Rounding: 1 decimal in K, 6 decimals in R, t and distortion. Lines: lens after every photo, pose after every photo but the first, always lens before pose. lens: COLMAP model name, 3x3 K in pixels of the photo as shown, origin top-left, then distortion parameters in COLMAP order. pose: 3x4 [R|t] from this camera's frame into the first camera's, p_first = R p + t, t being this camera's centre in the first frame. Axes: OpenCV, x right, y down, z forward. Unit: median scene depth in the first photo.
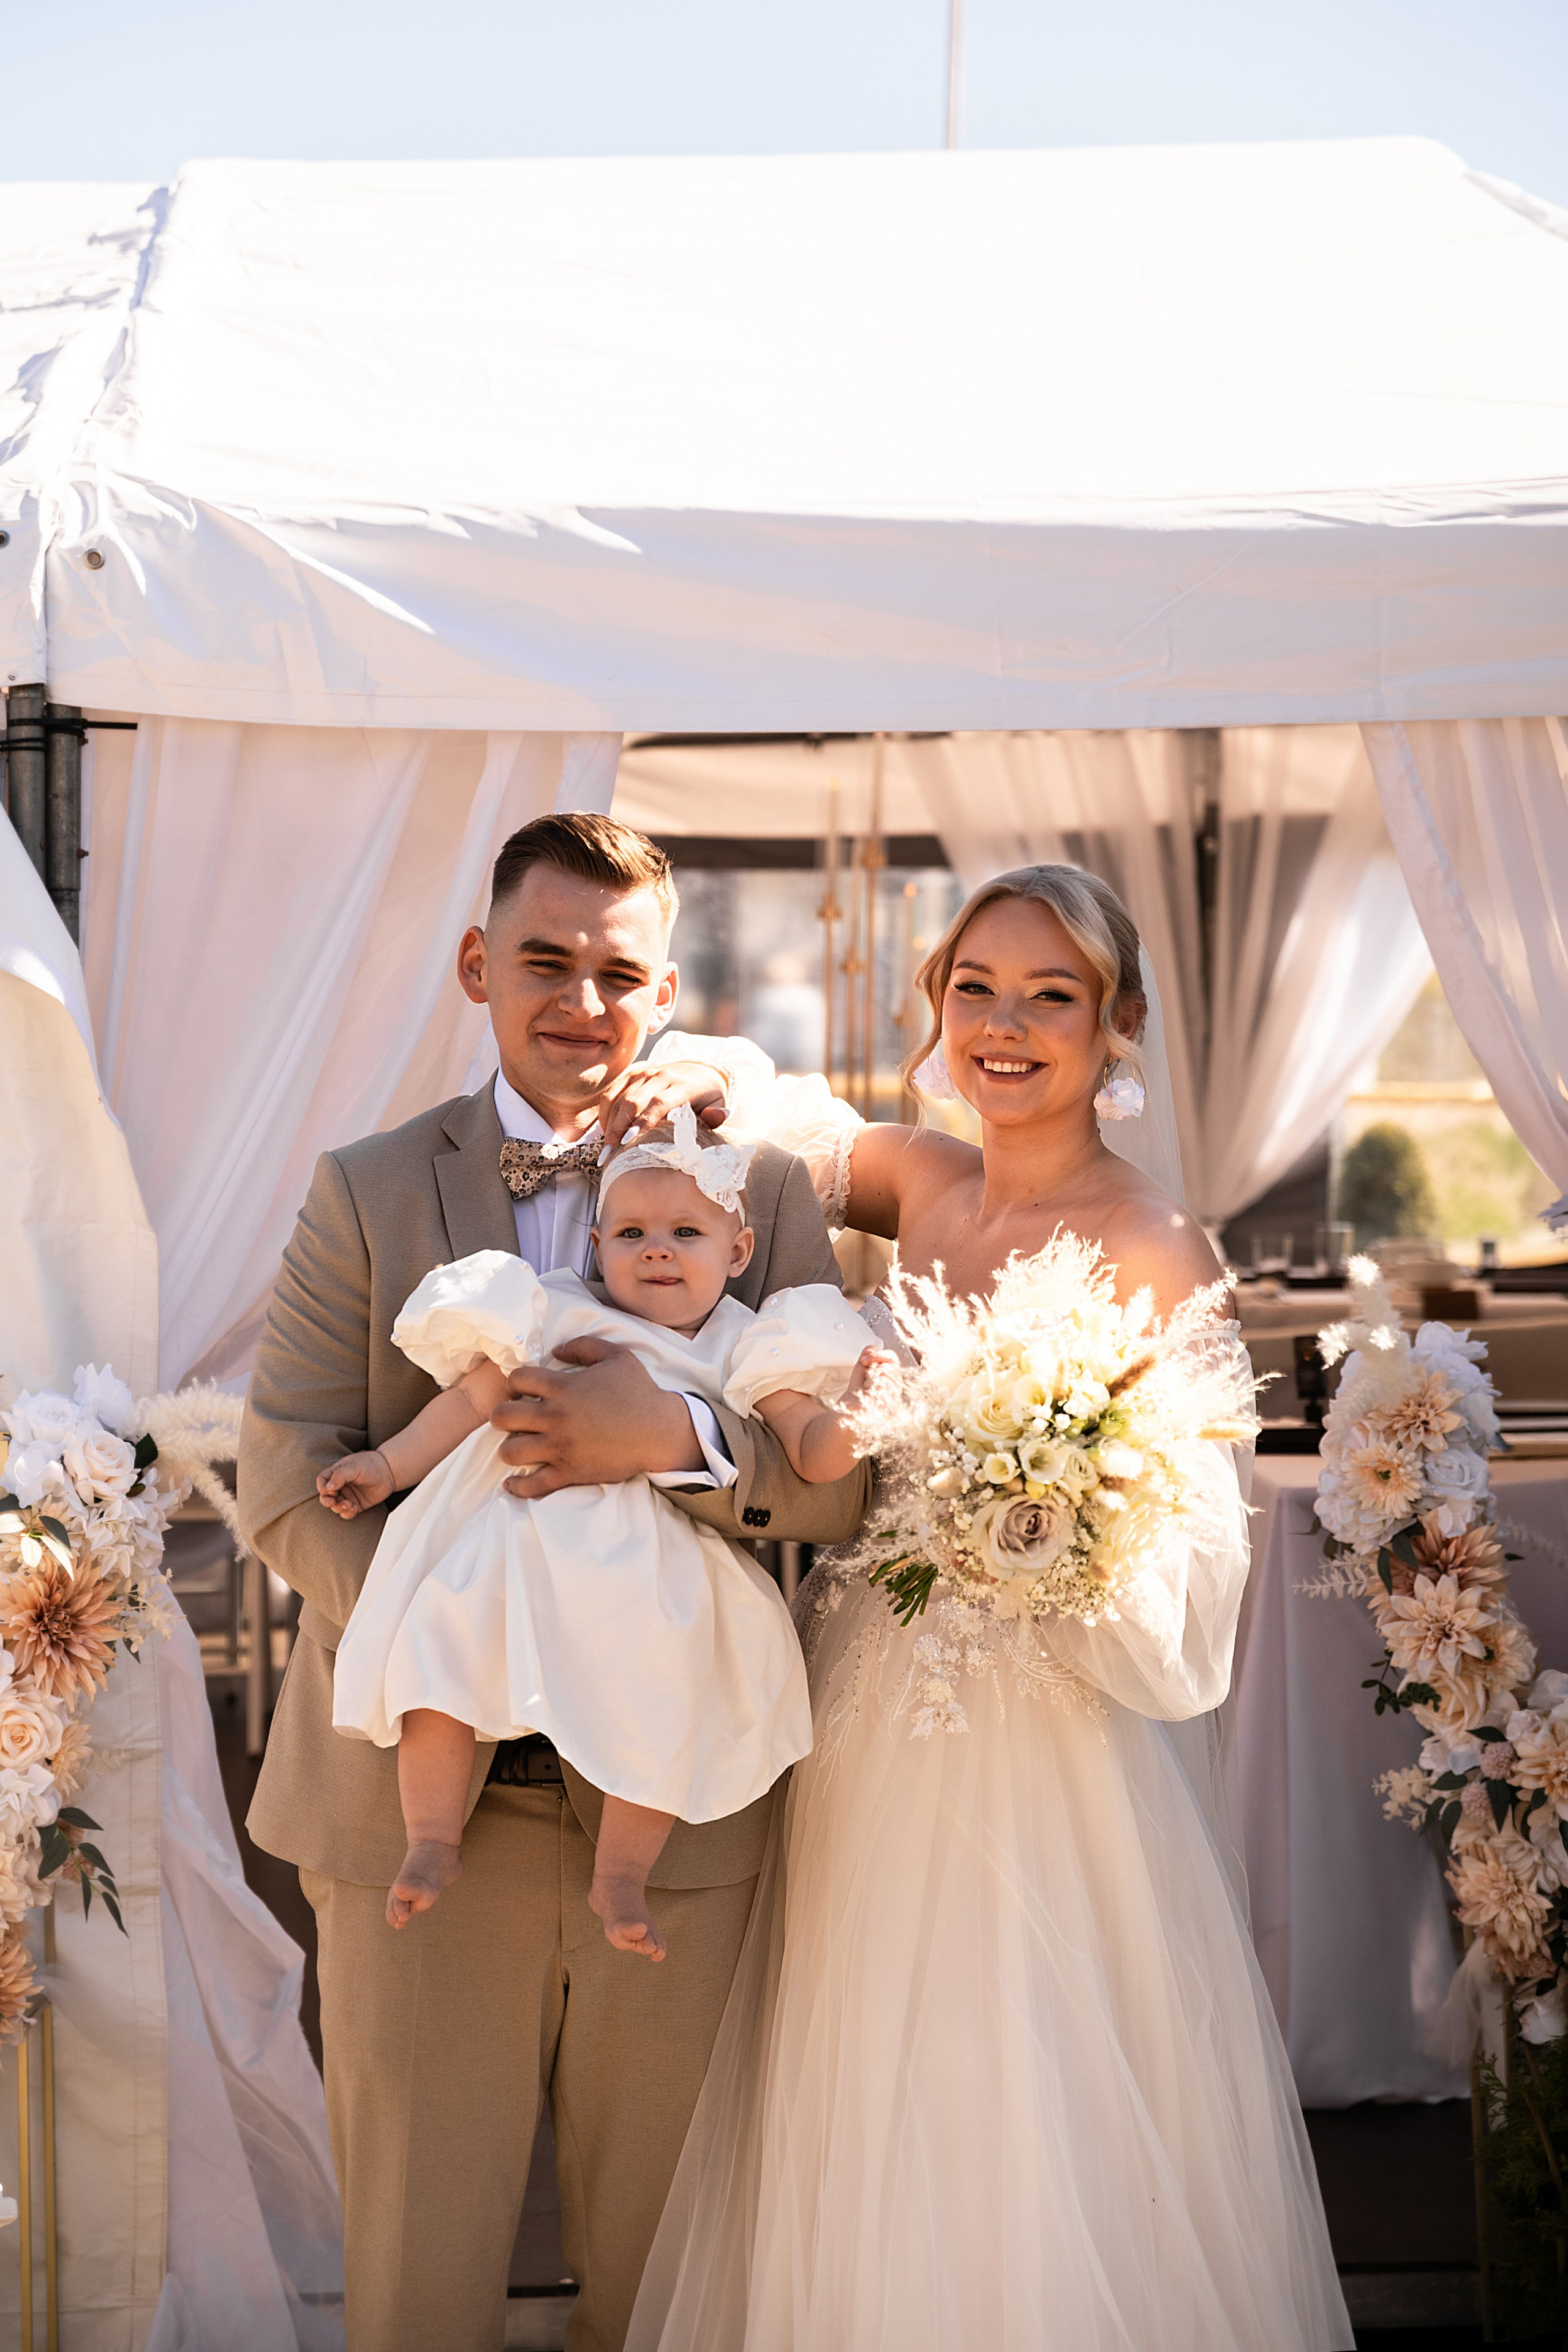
lens RADIAL K [[4729.4, 0, 685.7], [0, 4729.4, 1112.8], [0, 0, 1]] dist [0.069228, 0.158741]
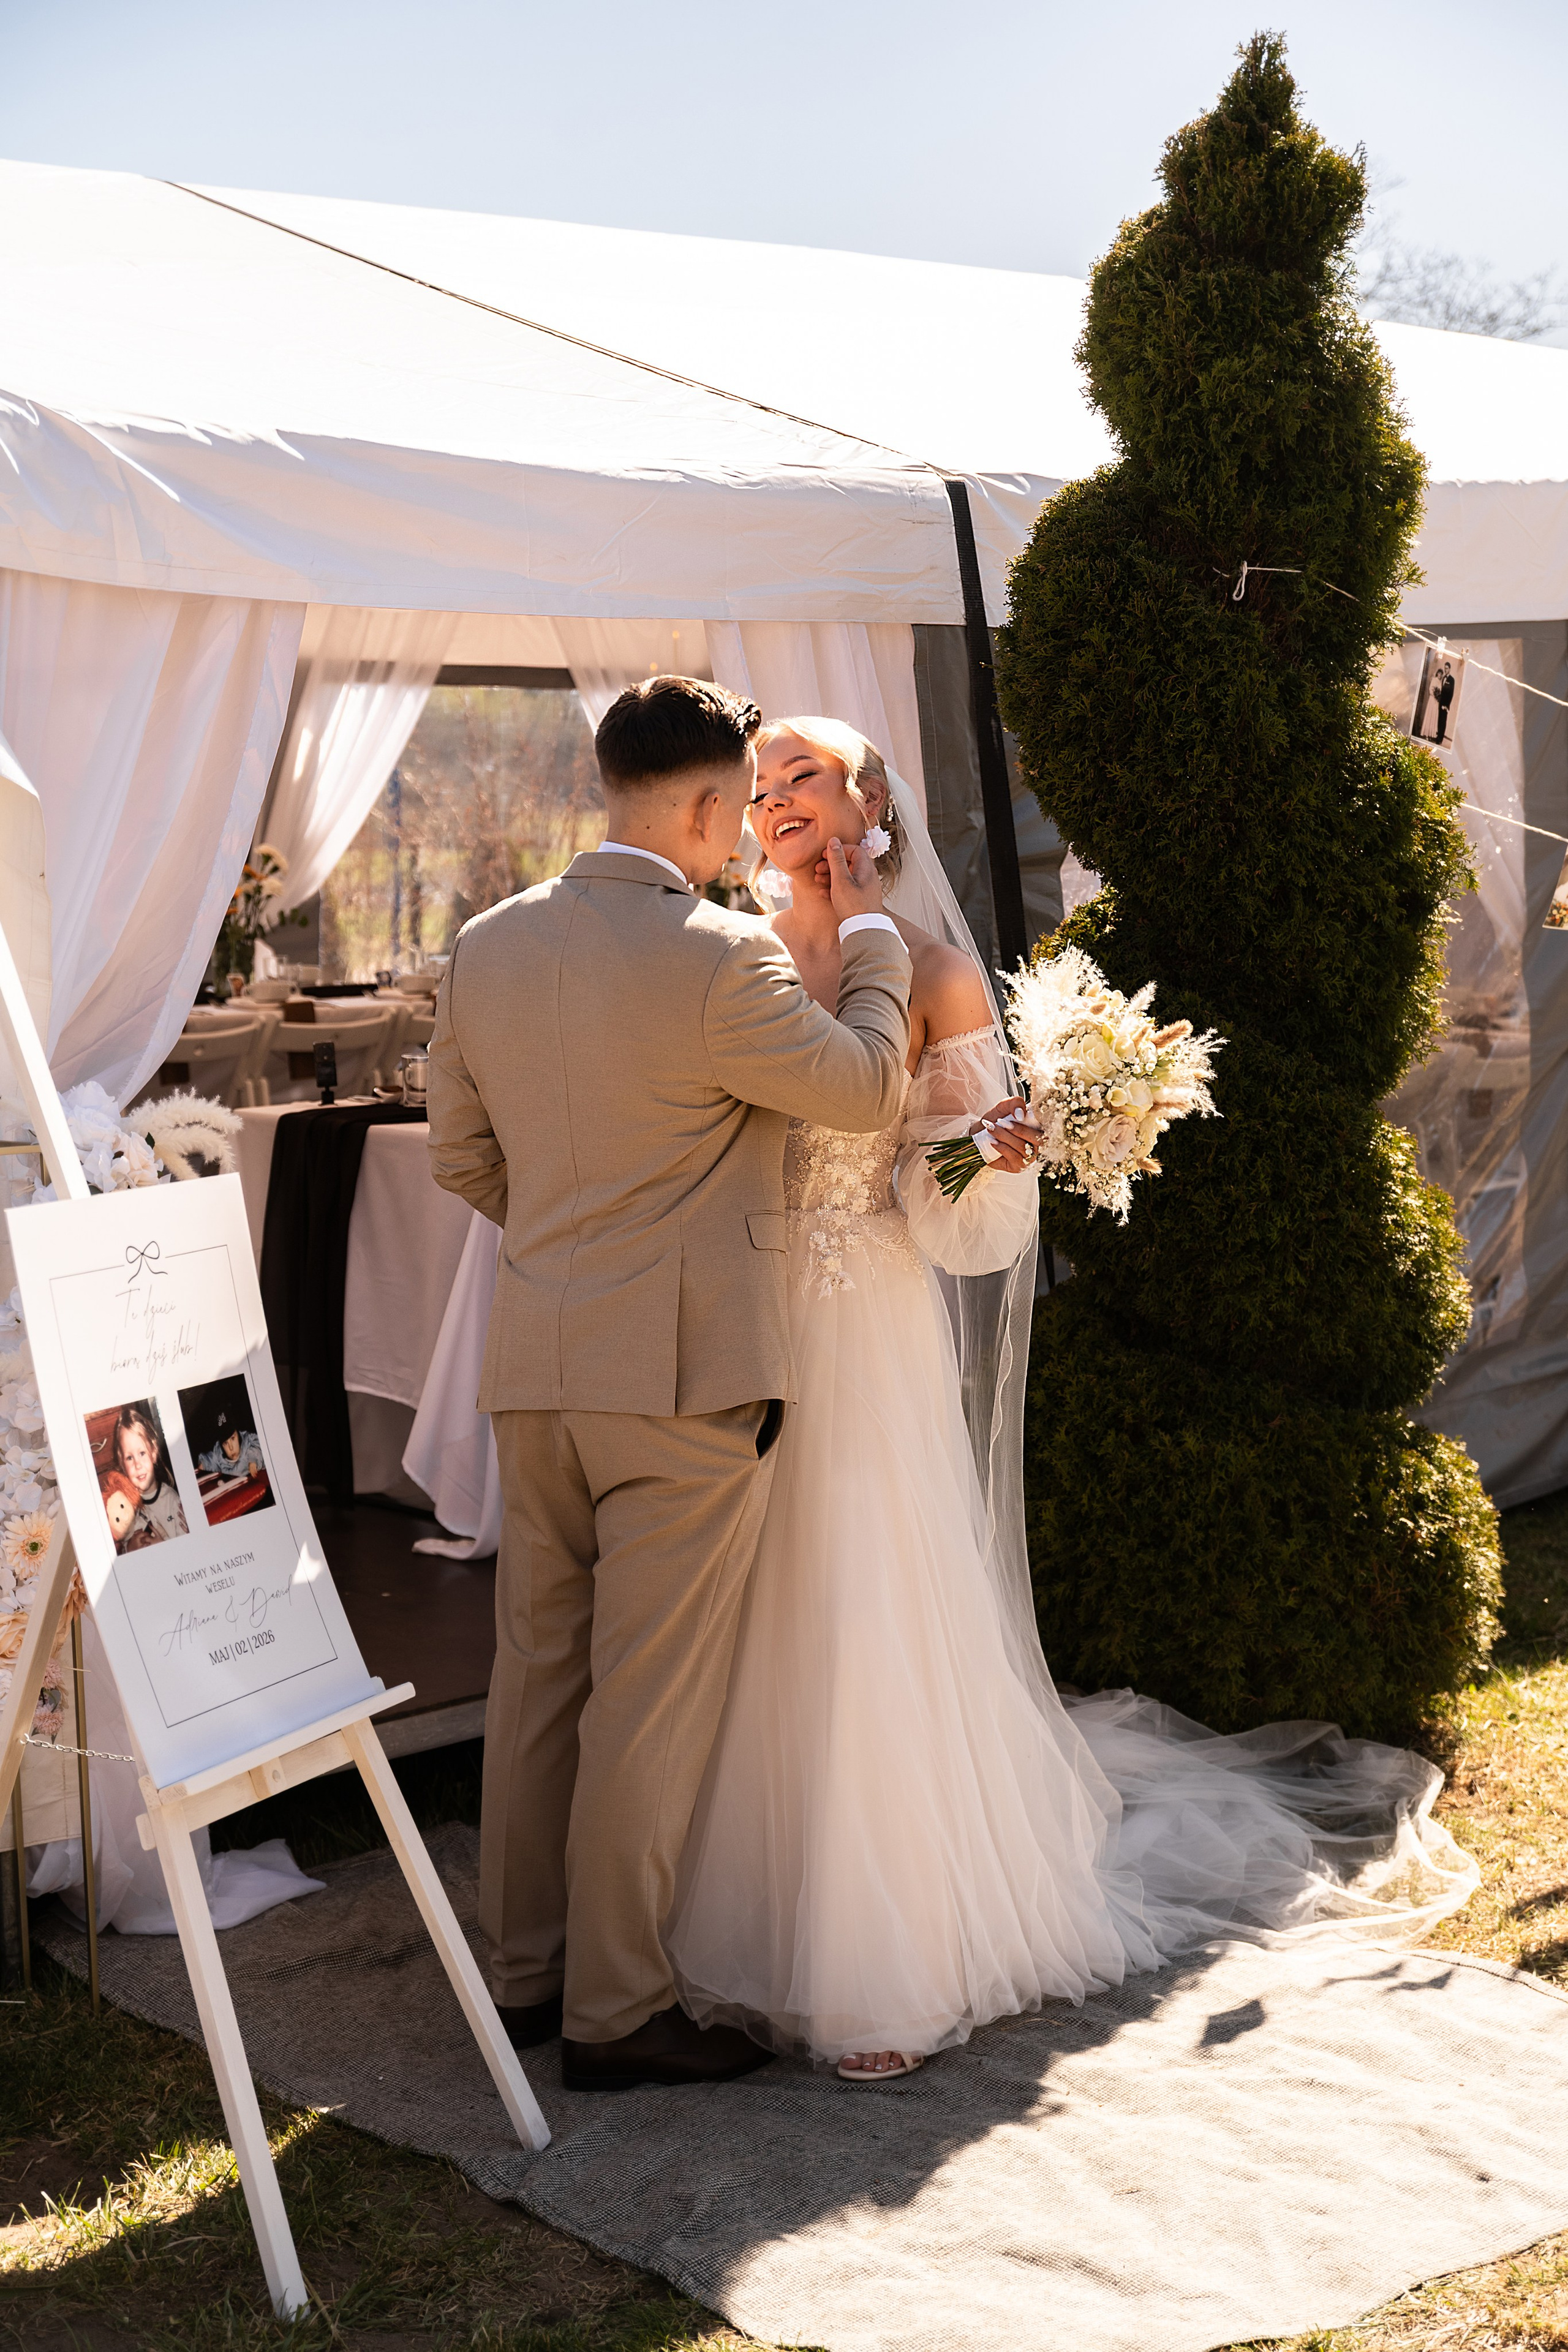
lens RADIAL K [[3503.5, 0, 784.0], [0, 3503.5, 1176.0], [0, 0, 1]] dist [0.027697, -0.047811]
pose [[0.746680, -0.061338, 0.662349, -0.597848], [0.008262, 0.996518, 0.082970, 0.000869], [-0.665132, -0.056480, 0.744587, 0.157305]]
